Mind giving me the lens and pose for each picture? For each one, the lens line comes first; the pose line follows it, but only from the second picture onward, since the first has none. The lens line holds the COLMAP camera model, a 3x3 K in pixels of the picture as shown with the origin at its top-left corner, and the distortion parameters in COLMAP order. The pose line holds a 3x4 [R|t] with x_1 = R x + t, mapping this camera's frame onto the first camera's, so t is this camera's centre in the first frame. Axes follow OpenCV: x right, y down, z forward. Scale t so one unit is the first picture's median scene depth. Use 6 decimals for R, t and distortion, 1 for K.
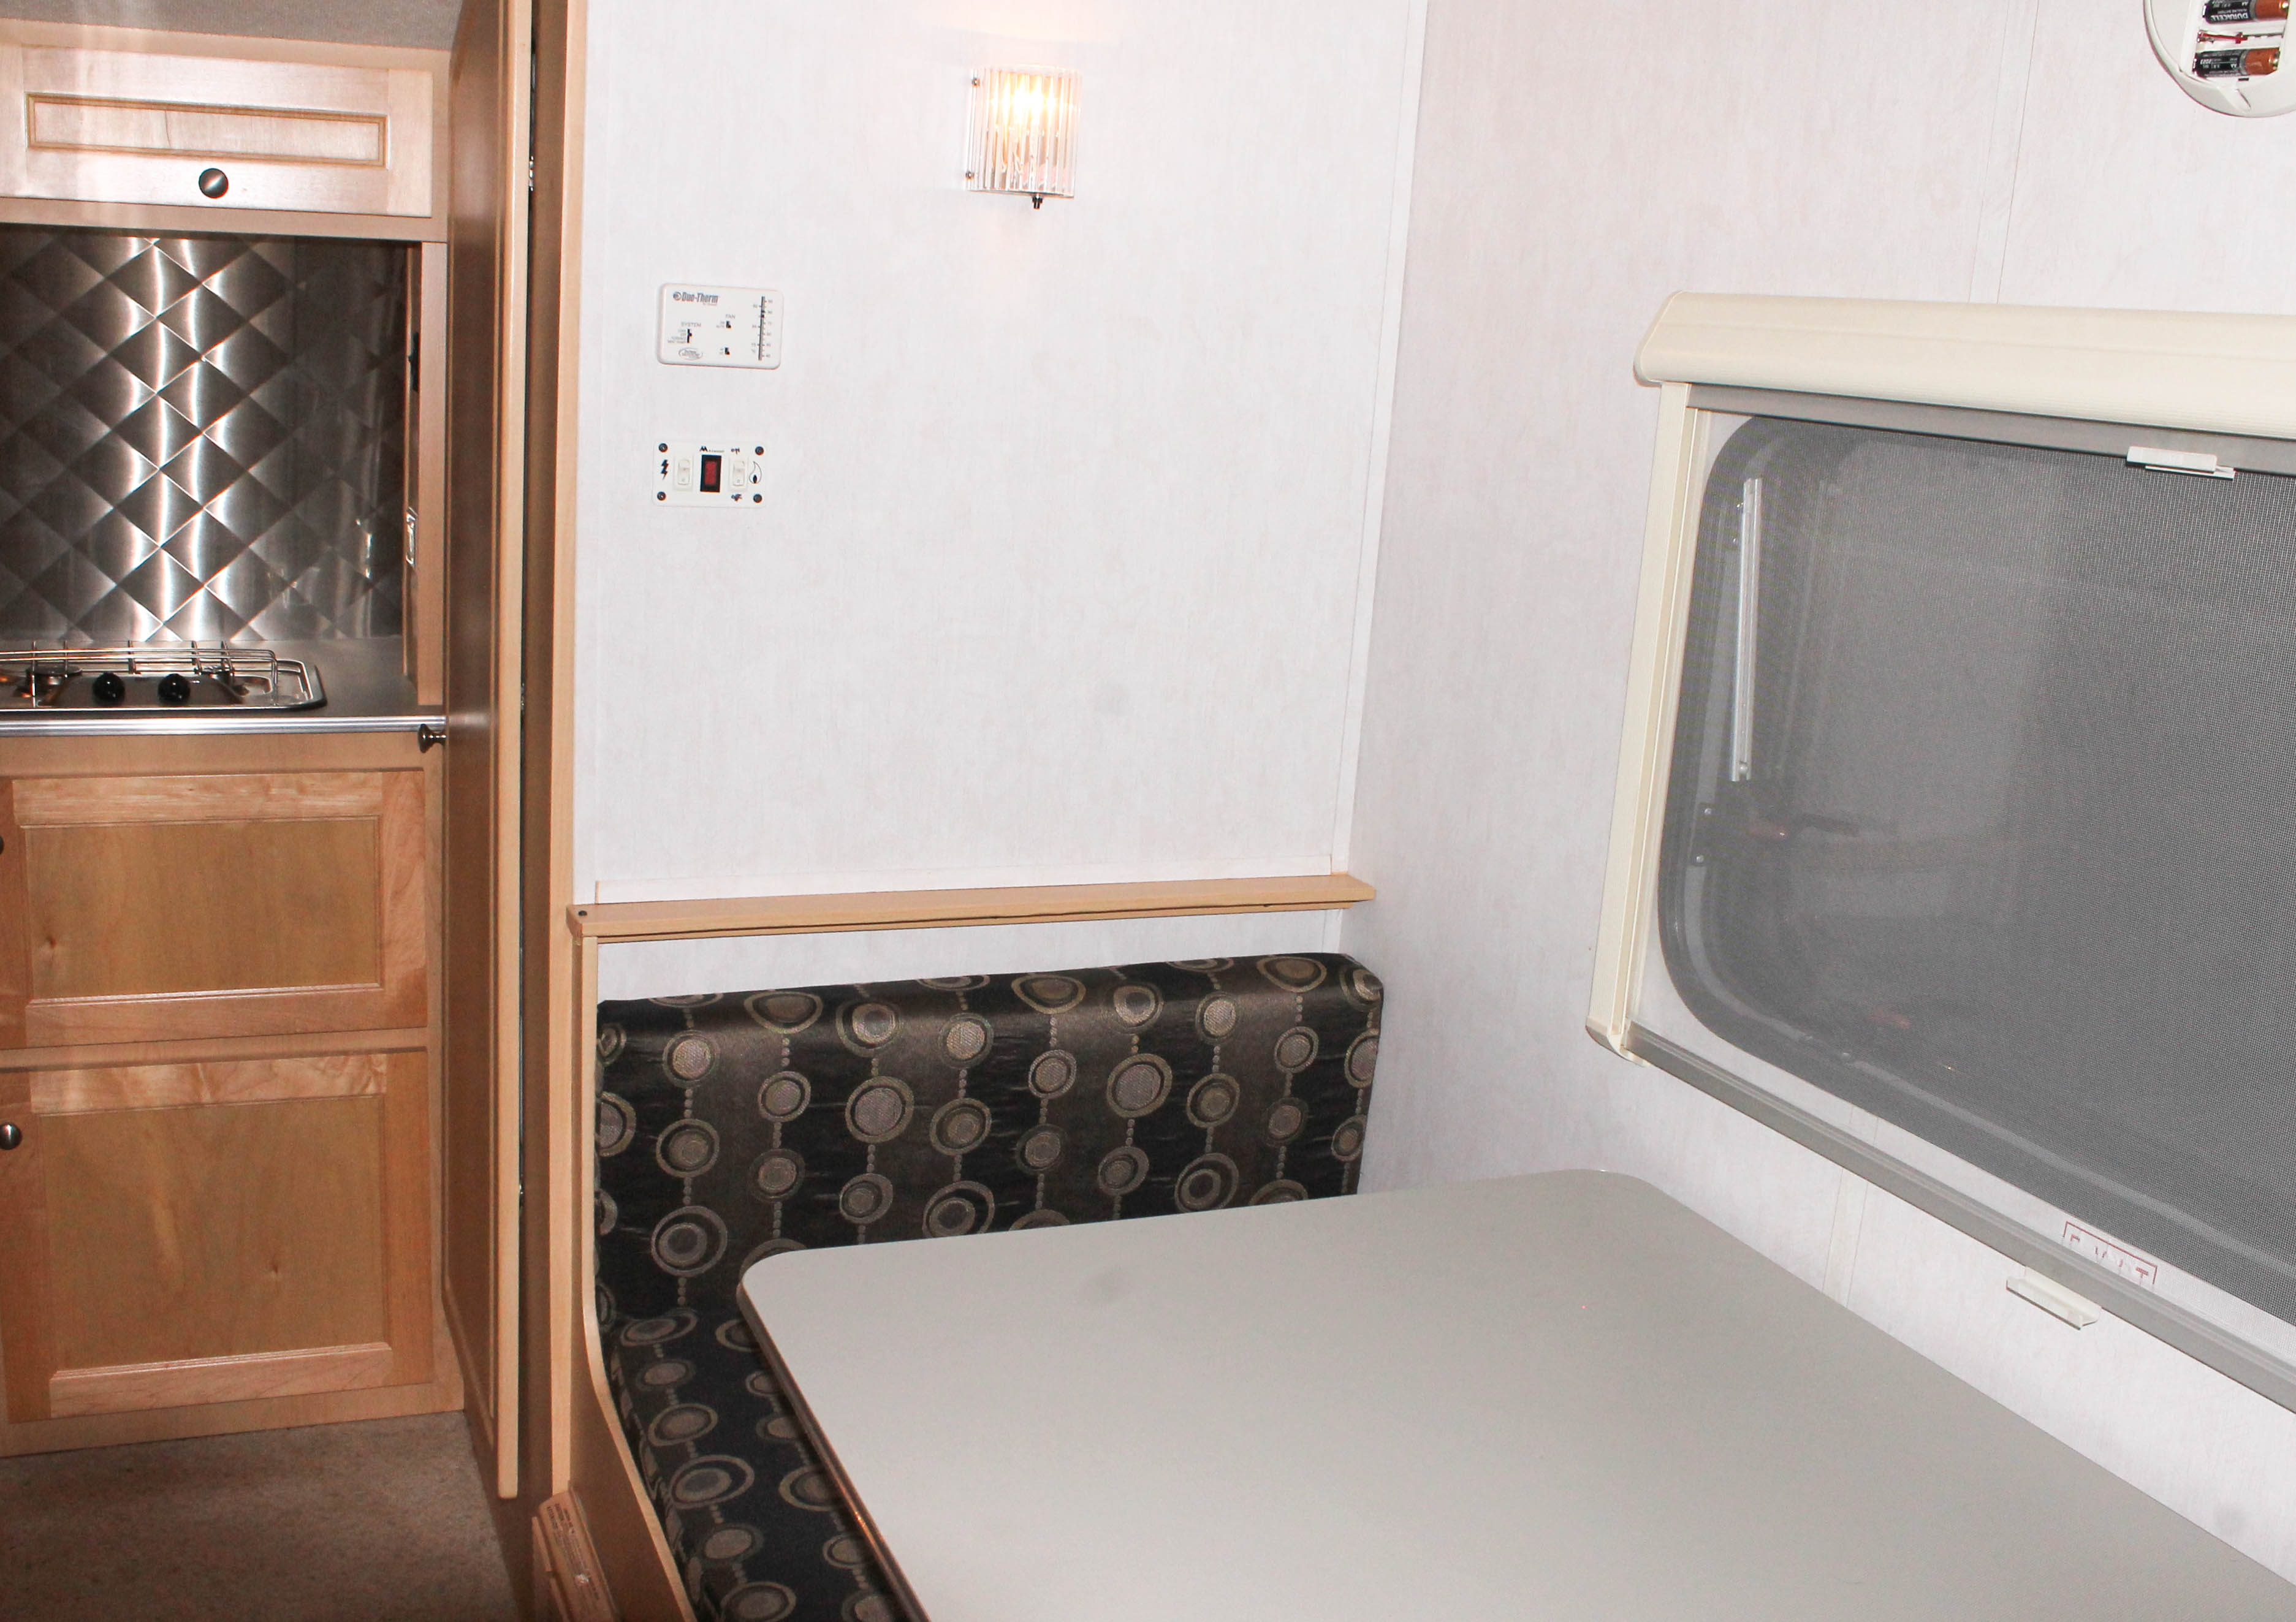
lens RADIAL K [[2193.5, 0, 1036.9], [0, 2193.5, 816.7], [0, 0, 1]] dist [-0.177331, 0.220284]
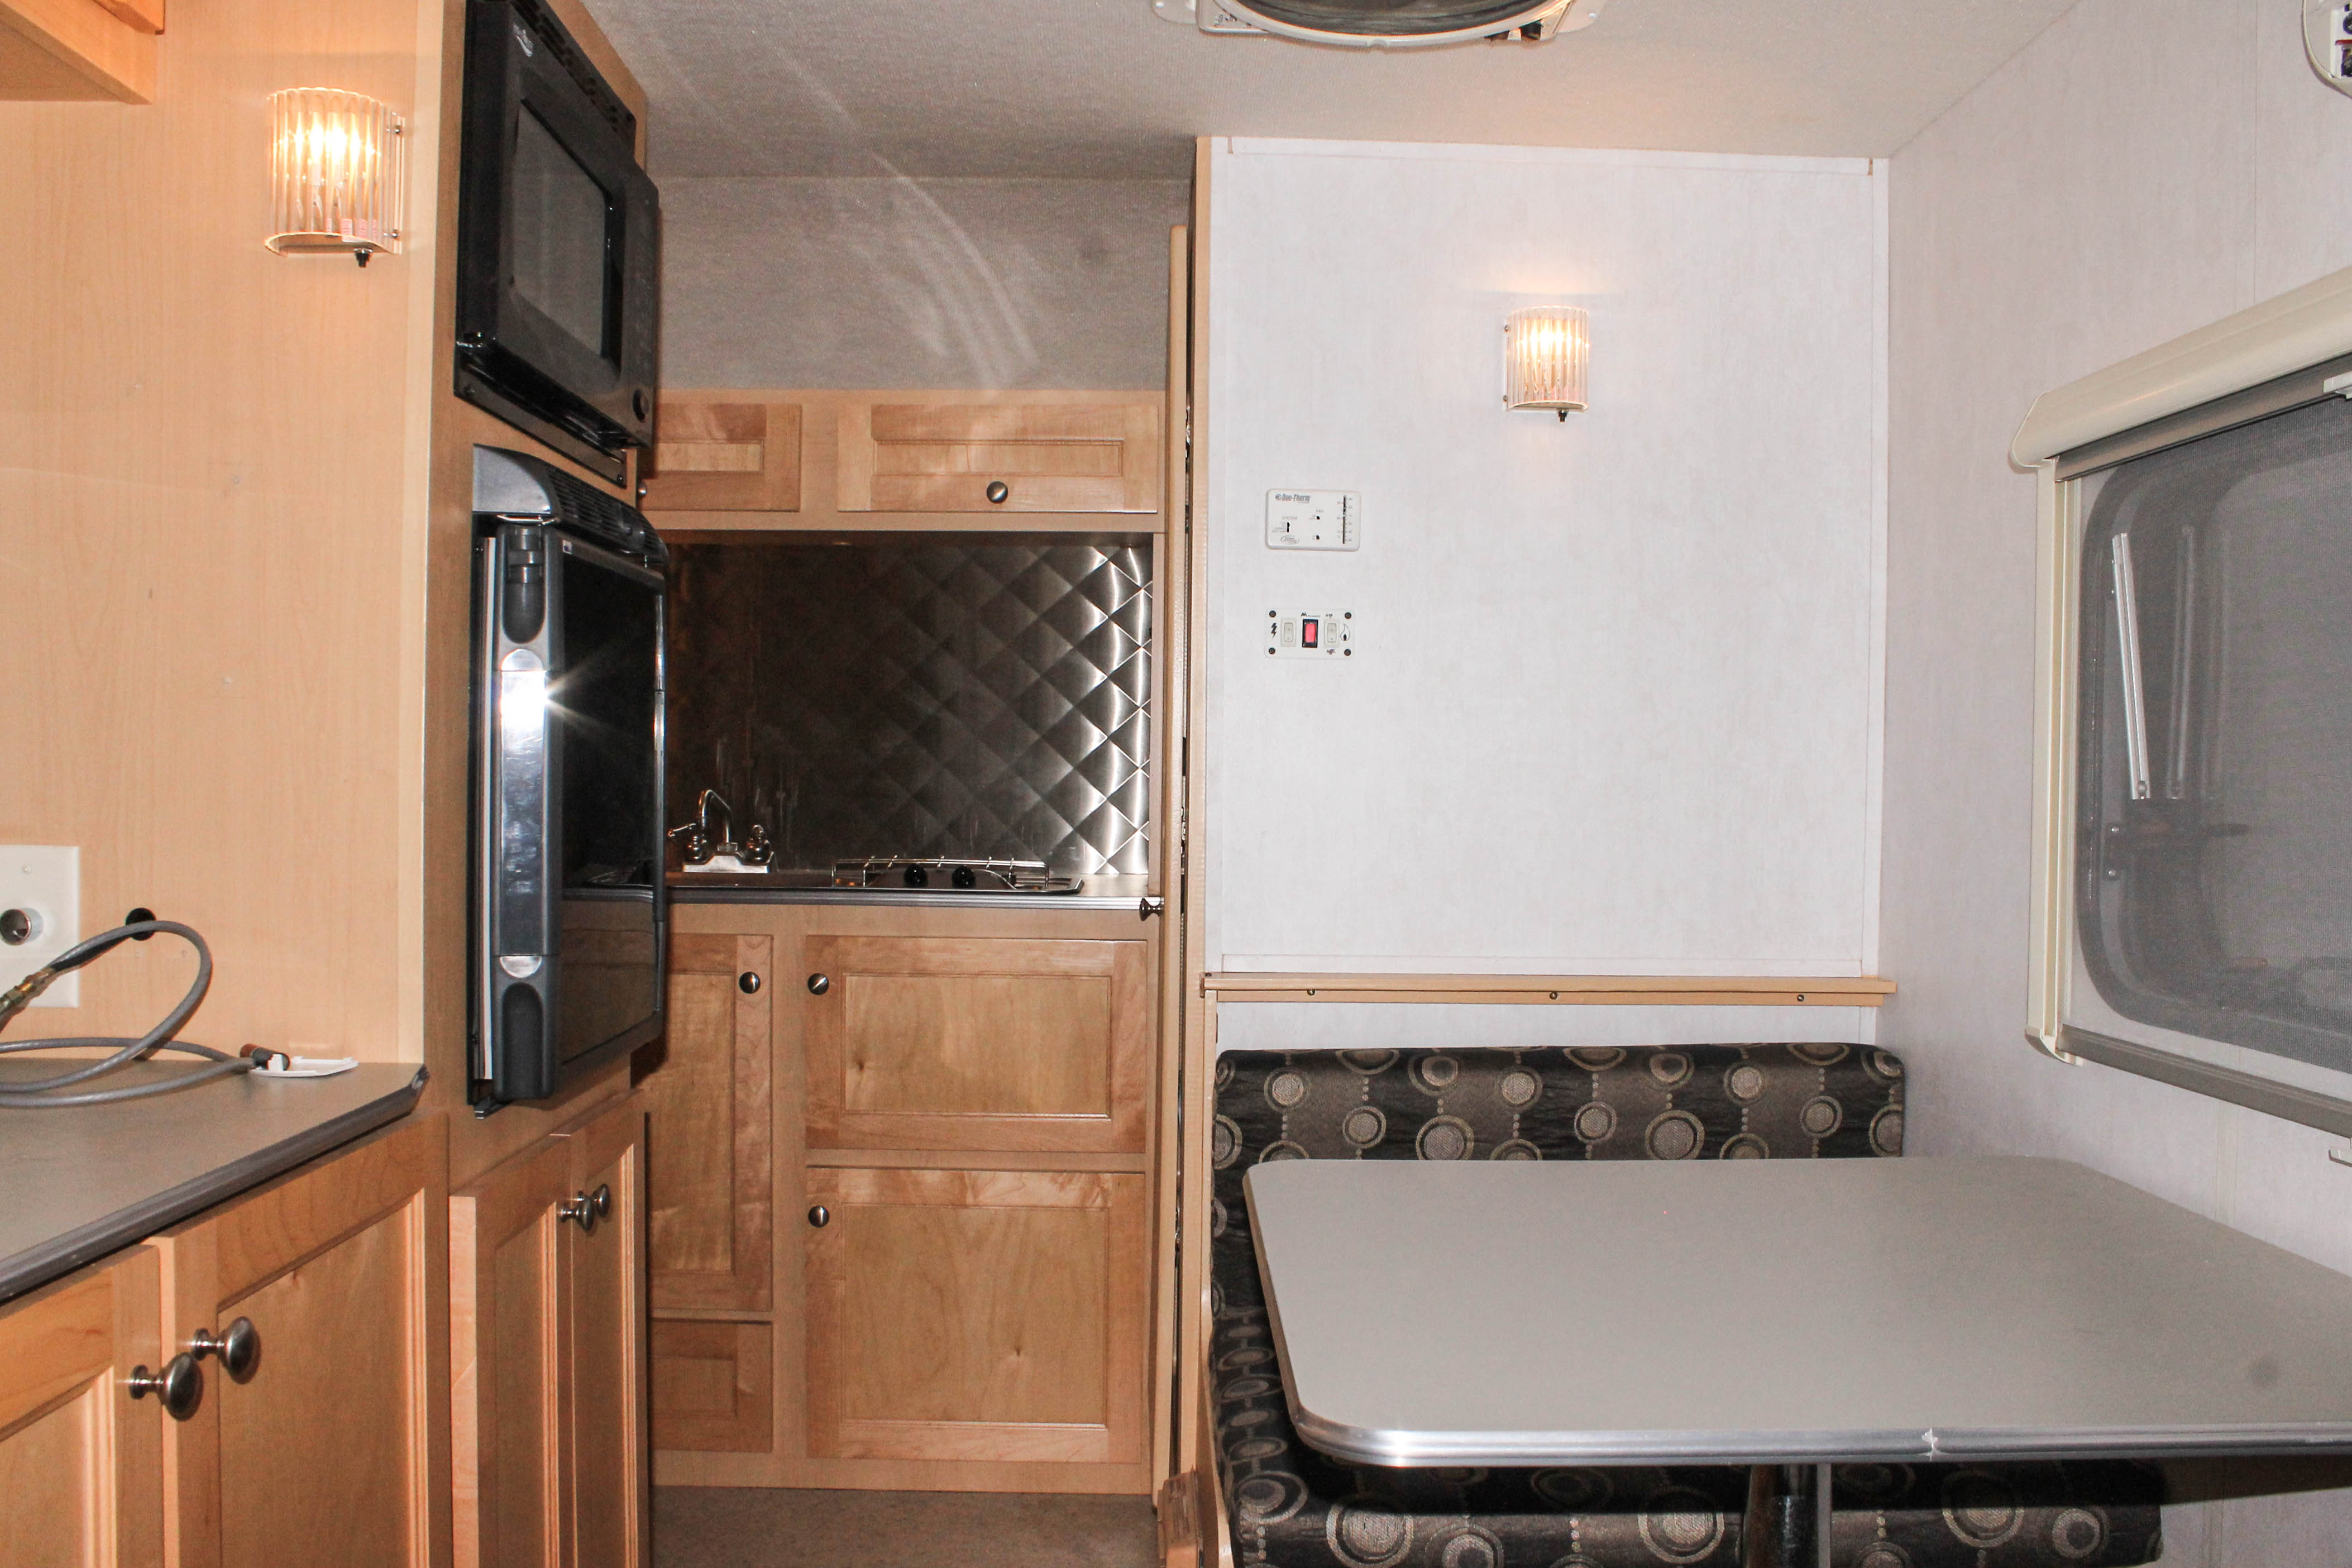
lens RADIAL K [[2020.7, 0, 1182.5], [0, 2020.7, 841.2], [0, 0, 1]] dist [-0.154404, 0.130353]
pose [[0.936531, -0.037754, -0.348546, 0.186140], [-0.037261, 0.977835, -0.206037, 0.206066], [0.348599, 0.205947, 0.914366, -0.096879]]
